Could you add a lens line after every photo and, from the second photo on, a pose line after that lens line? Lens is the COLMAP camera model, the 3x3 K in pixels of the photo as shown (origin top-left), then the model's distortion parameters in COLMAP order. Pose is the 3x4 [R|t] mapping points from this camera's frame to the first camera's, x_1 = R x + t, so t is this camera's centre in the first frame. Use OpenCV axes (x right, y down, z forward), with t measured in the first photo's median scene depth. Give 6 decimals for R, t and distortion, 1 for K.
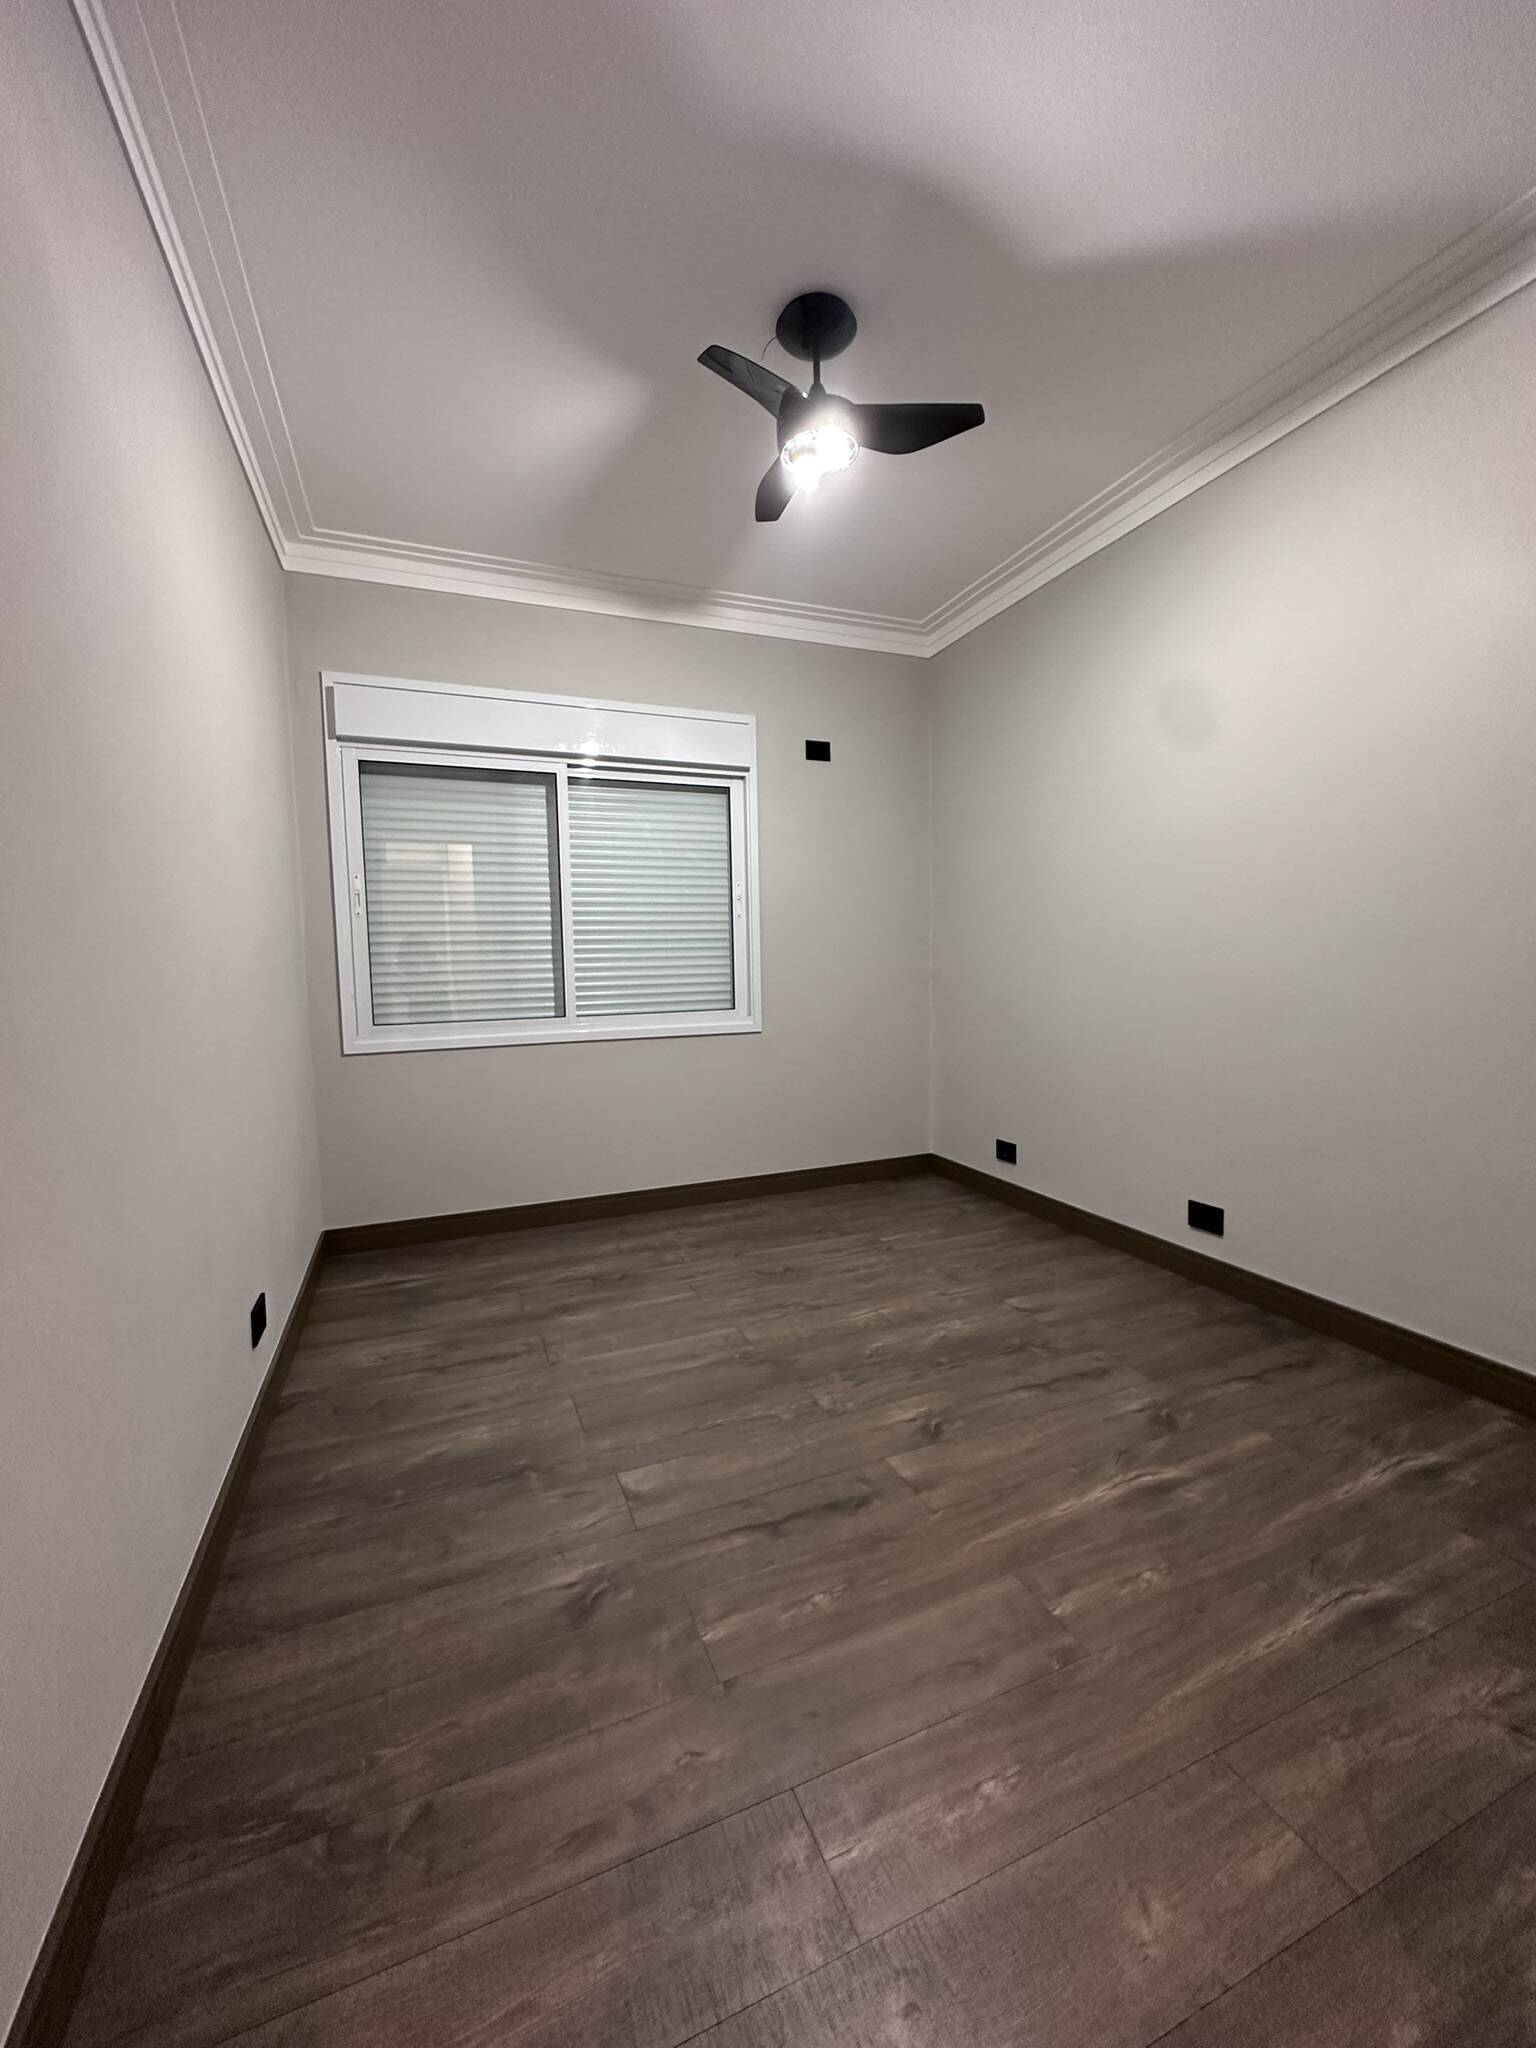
lens RADIAL K [[816.2, 0, 768.7], [0, 816.2, 1020.3], [0, 0, 1]] dist [-0.003484, 0.000256]
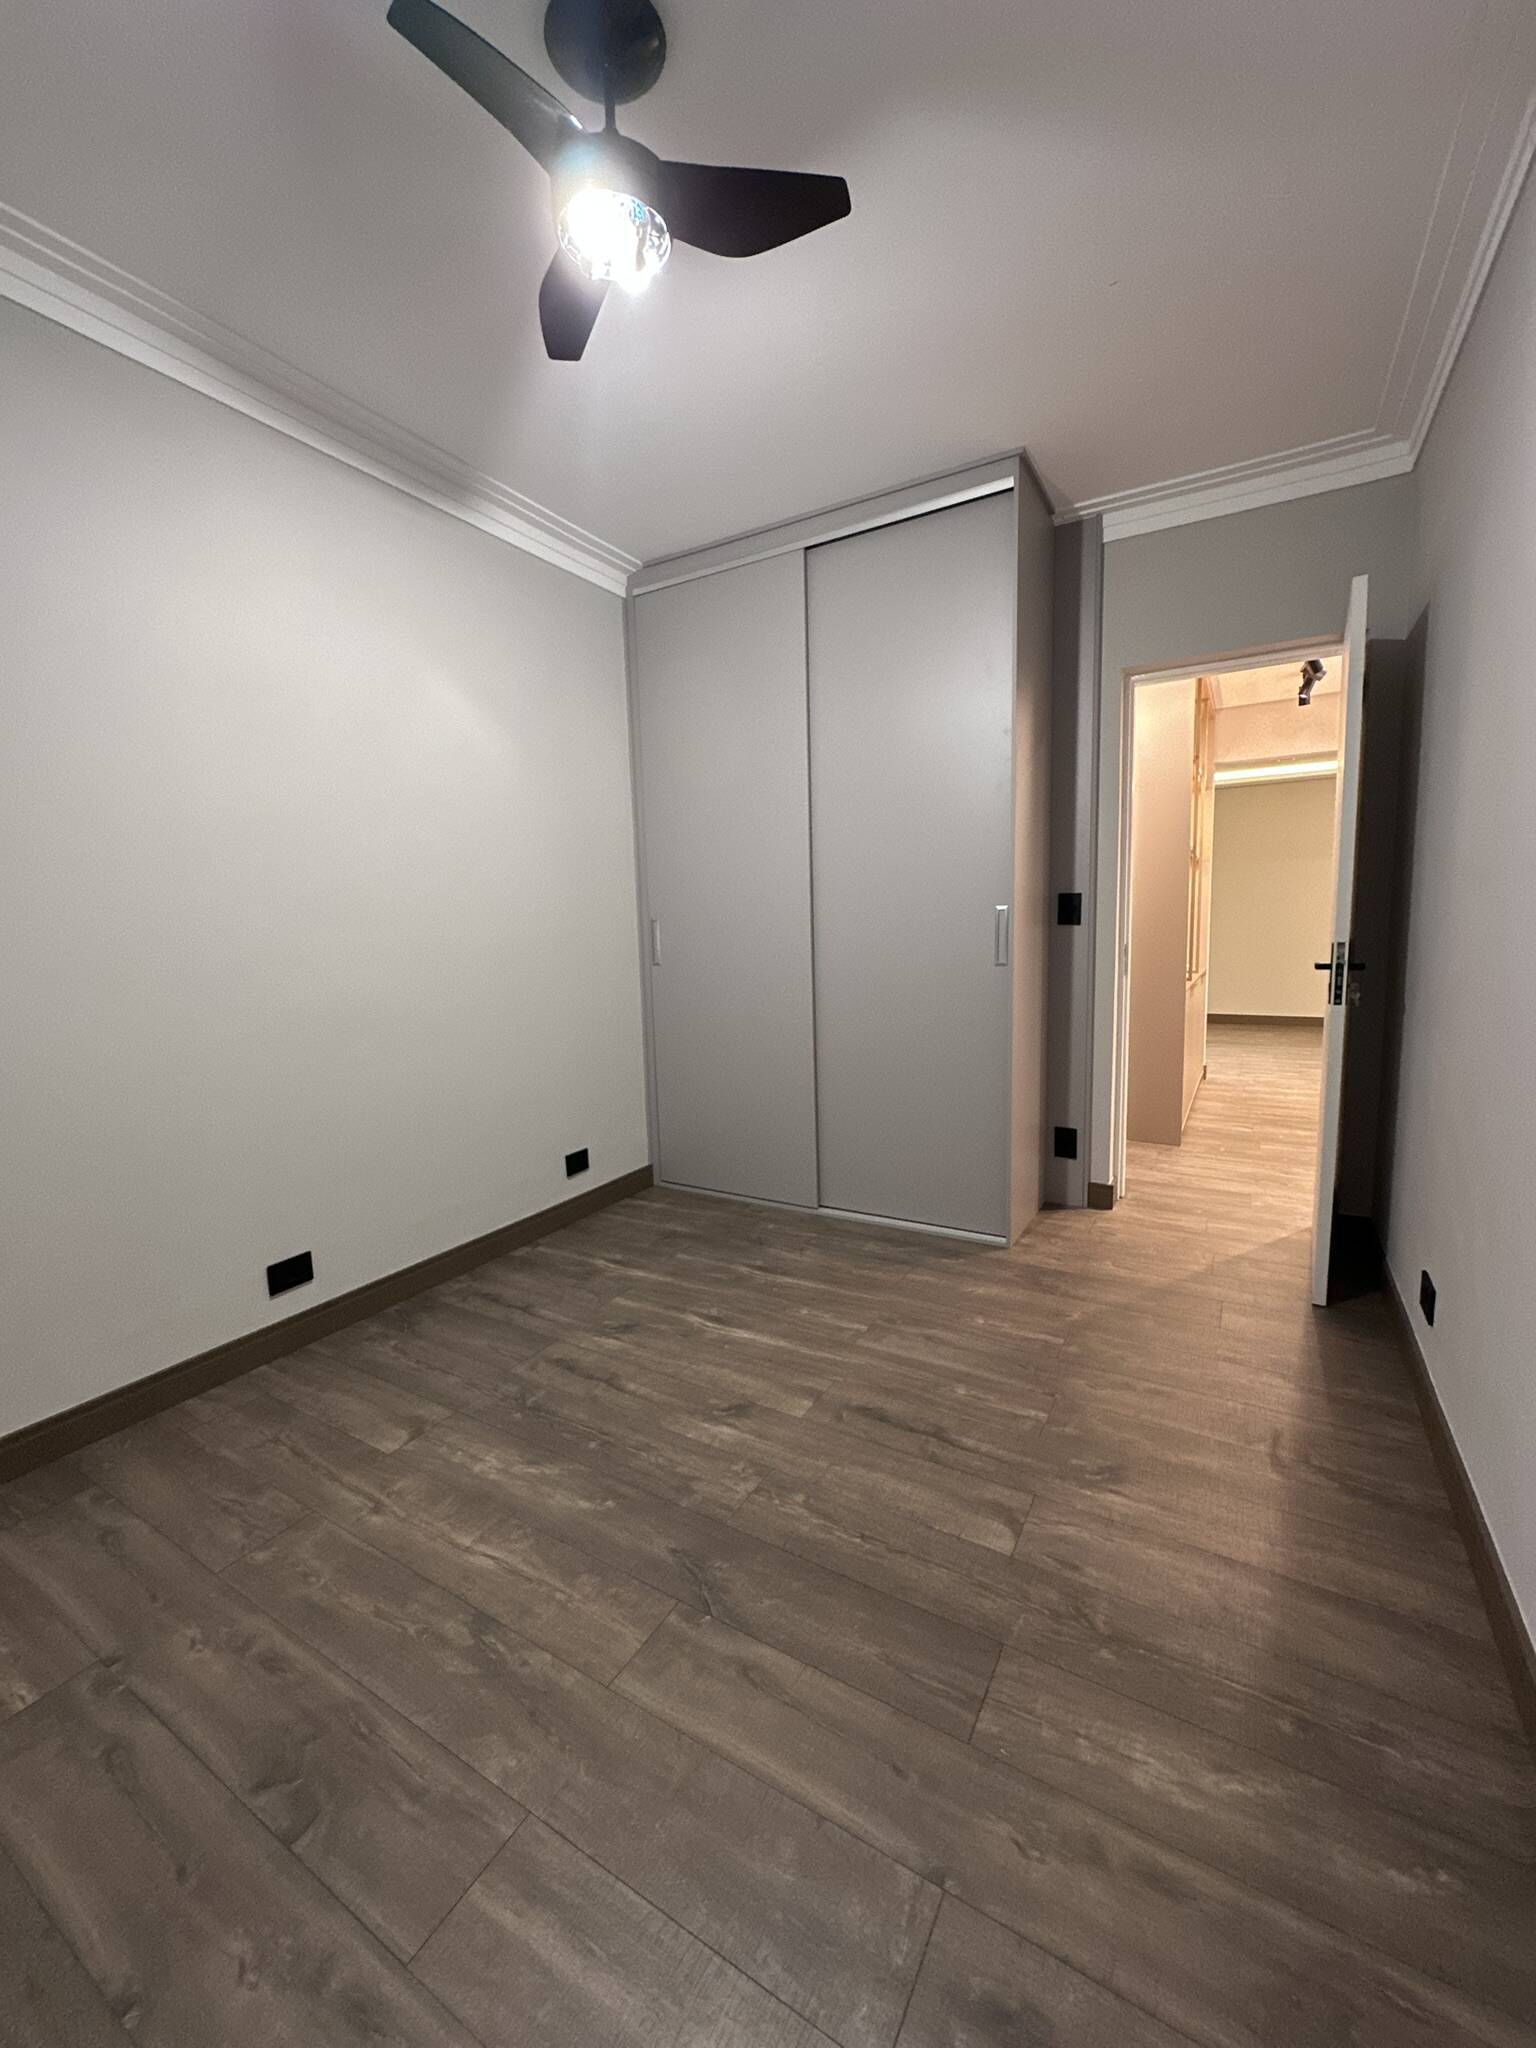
lens RADIAL K [[816.2, 0, 768.7], [0, 816.2, 1020.3], [0, 0, 1]] dist [-0.003484, 0.000256]
pose [[-0.596801, -0.058299, 0.800268, -0.613658], [0.097229, 0.984753, 0.144247, -0.137155], [-0.796477, 0.163896, -0.582034, 1.431729]]
